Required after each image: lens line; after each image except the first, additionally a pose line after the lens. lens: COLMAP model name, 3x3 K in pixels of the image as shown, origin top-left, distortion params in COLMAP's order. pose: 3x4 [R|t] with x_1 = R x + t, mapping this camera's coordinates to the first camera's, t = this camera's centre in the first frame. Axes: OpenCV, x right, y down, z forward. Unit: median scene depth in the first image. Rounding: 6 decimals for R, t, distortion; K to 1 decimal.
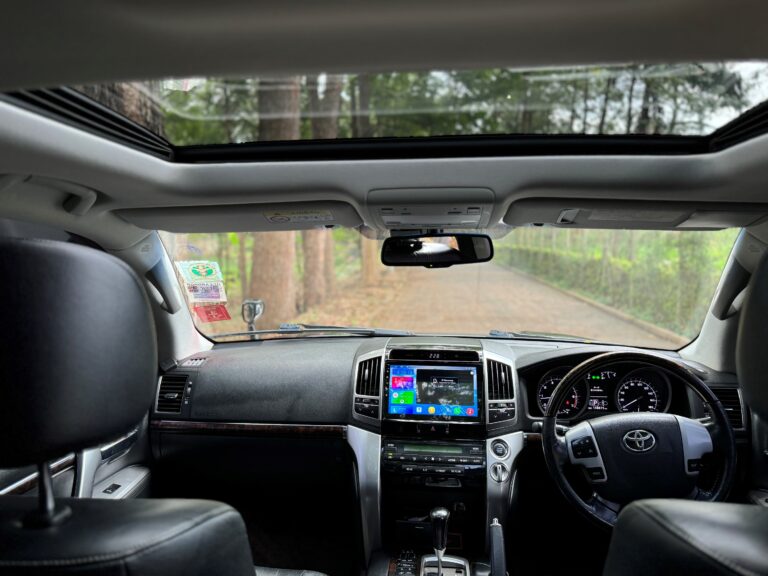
lens RADIAL K [[525.2, 0, 384.0], [0, 525.2, 288.0], [0, 0, 1]] dist [0.003797, -0.056028]
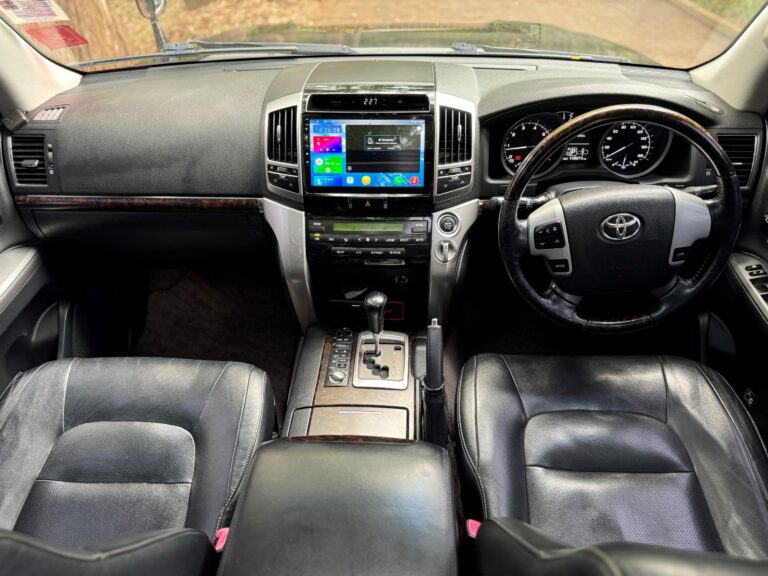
lens RADIAL K [[513.6, 0, 384.0], [0, 513.6, 288.0], [0, 0, 1]] dist [0.069783, -0.116910]
pose [[0.997998, -0.046952, 0.042365, 0.076637], [0.014747, 0.824224, 0.566071, -0.069914], [-0.061496, -0.564314, 0.823267, 0.268242]]
